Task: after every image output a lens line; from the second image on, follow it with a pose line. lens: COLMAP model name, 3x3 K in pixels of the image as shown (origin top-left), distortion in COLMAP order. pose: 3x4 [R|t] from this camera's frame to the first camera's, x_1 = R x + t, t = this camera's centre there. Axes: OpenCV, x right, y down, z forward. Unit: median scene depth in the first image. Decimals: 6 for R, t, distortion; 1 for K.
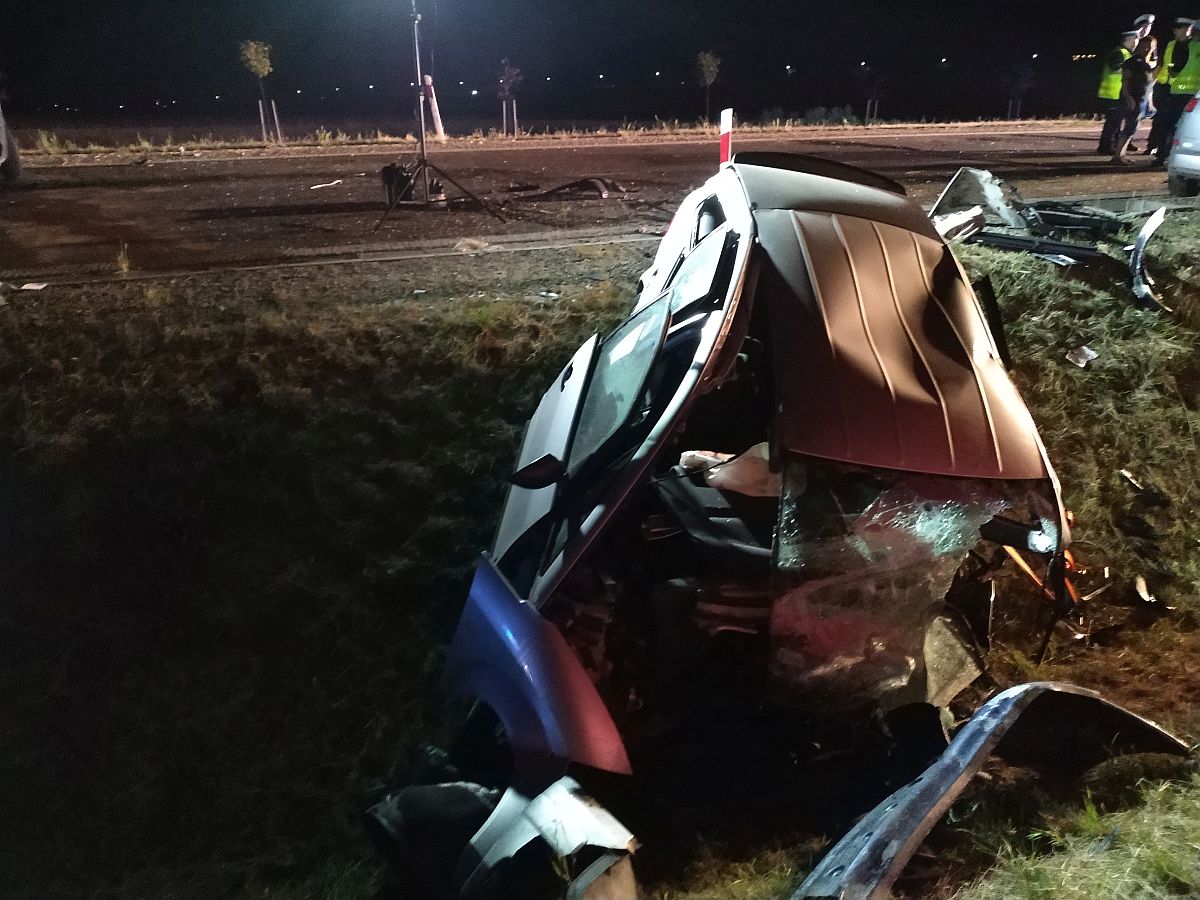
lens RADIAL K [[866.7, 0, 604.8], [0, 866.7, 444.8], [0, 0, 1]] dist [0.029234, -0.048860]
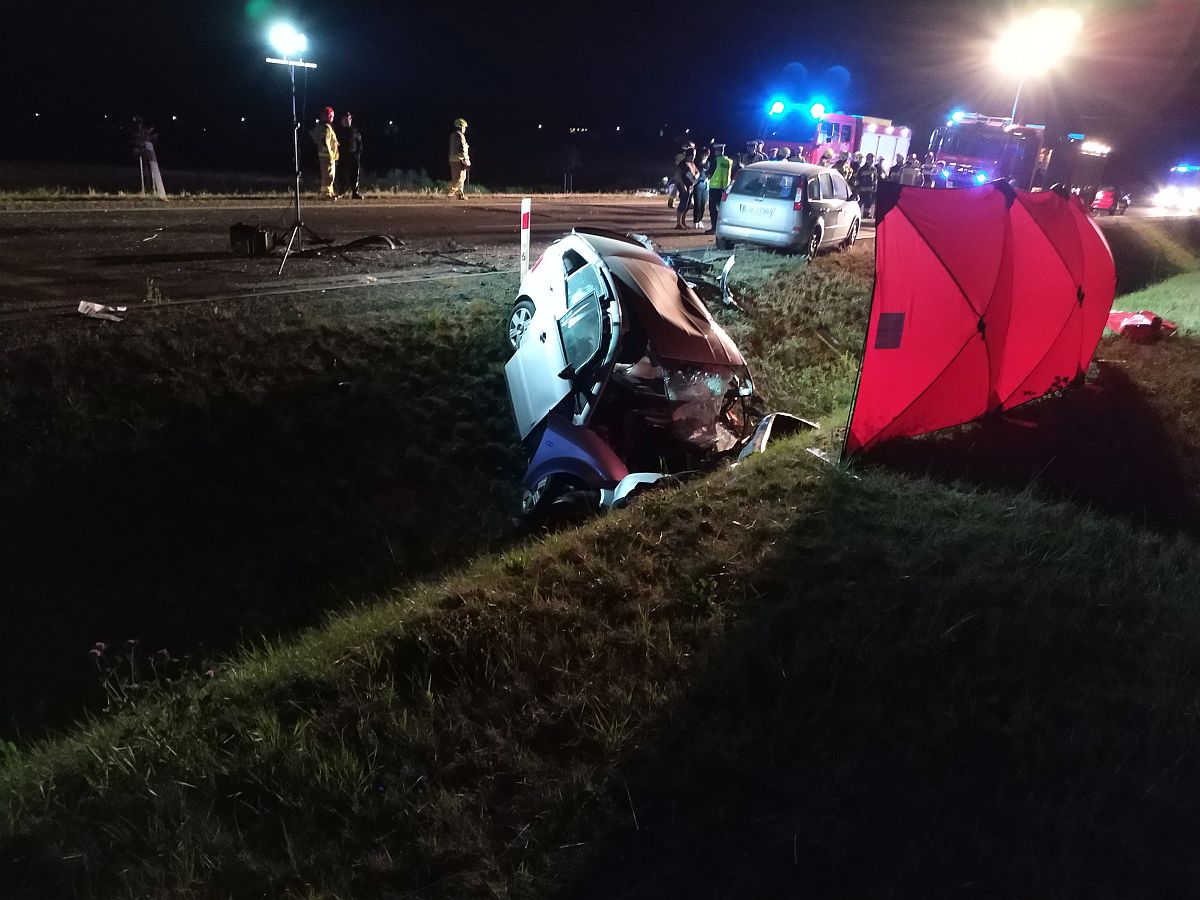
lens RADIAL K [[866.7, 0, 598.8], [0, 866.7, 455.1], [0, 0, 1]] dist [0.029234, -0.048860]
pose [[0.877666, -0.106498, 0.467290, -0.633281], [0.127147, 0.991802, -0.012773, 0.167647], [-0.462099, 0.070625, 0.884012, -0.588280]]
